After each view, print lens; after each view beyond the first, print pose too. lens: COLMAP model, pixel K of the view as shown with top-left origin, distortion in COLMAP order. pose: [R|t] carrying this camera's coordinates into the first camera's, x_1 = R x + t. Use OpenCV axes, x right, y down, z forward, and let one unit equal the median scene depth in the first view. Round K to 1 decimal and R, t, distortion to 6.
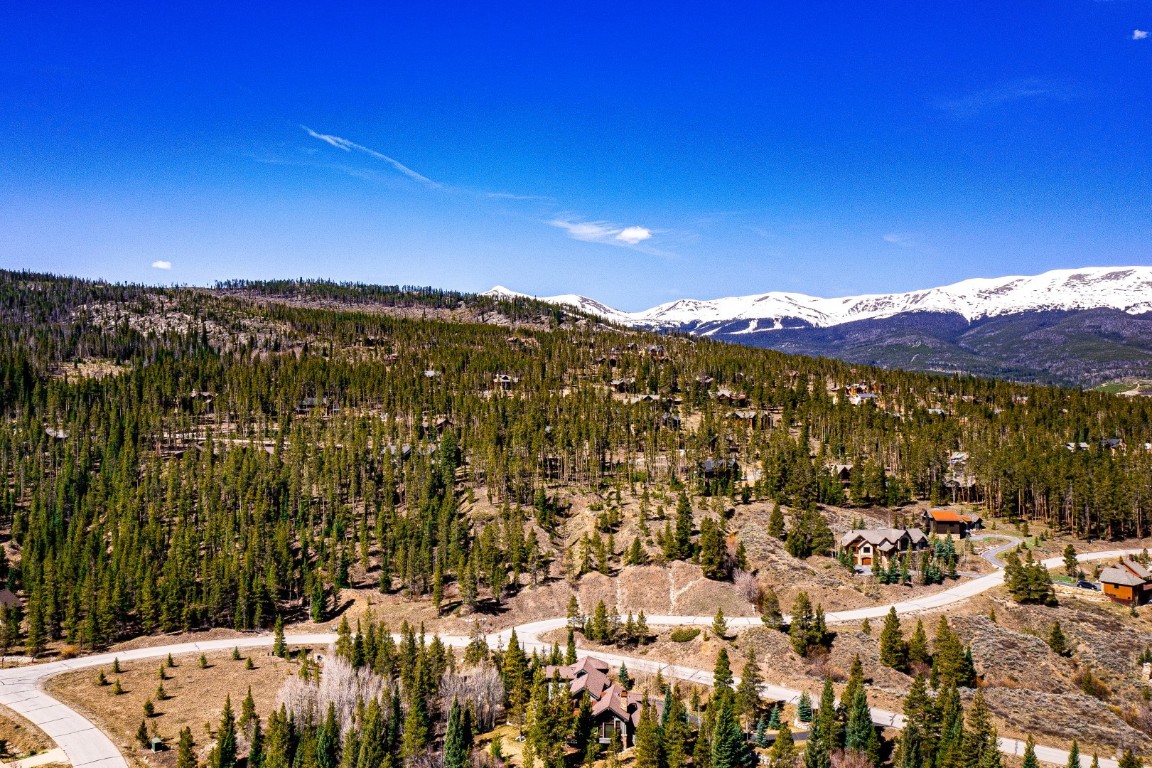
lens RADIAL K [[895.6, 0, 584.2], [0, 895.6, 379.4], [0, 0, 1]] dist [-0.018753, -0.004004]
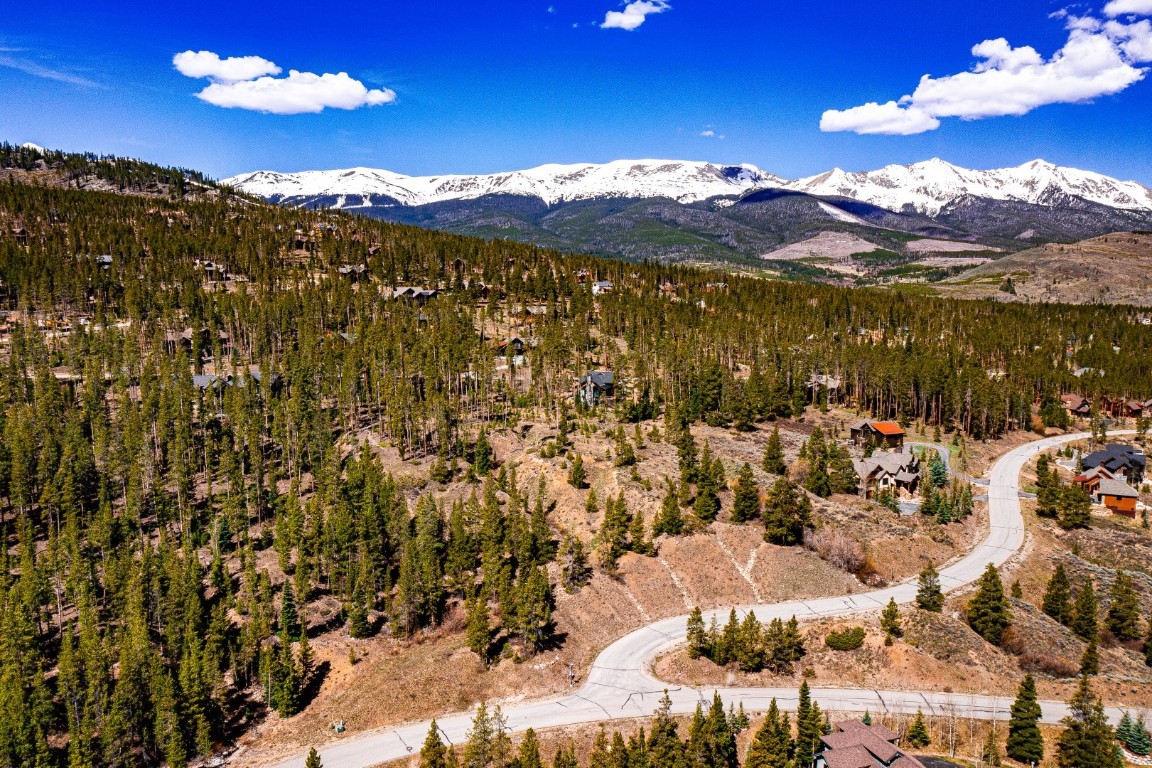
lens RADIAL K [[895.6, 0, 584.2], [0, 895.6, 379.4], [0, 0, 1]] dist [-0.018753, -0.004004]
pose [[0.898609, -0.049912, 0.435902, -0.315928], [-0.009045, 0.991190, 0.132140, -0.018615], [-0.438657, -0.122685, 0.890241, 0.369943]]
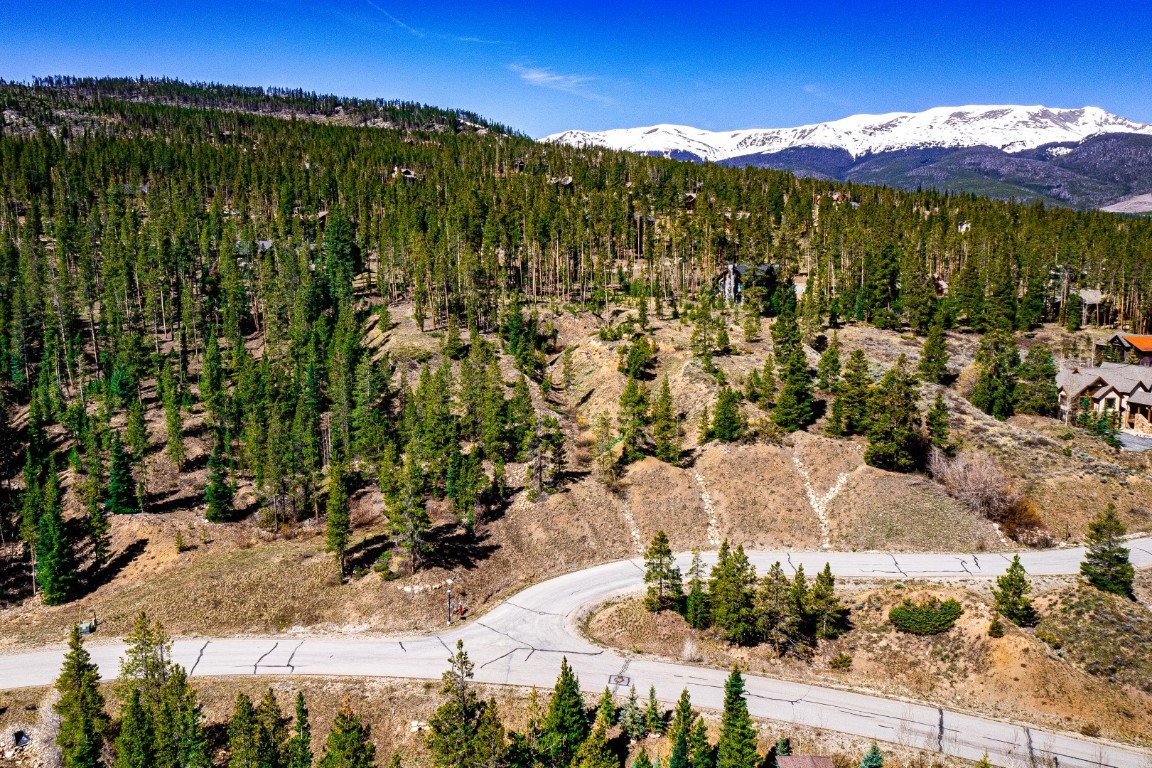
lens RADIAL K [[895.6, 0, 584.2], [0, 895.6, 379.4], [0, 0, 1]] dist [-0.018753, -0.004004]
pose [[0.992053, -0.016348, 0.124752, -0.084052], [-0.006506, 0.983532, 0.180618, 0.075959], [-0.125650, -0.179995, 0.975609, 0.493639]]
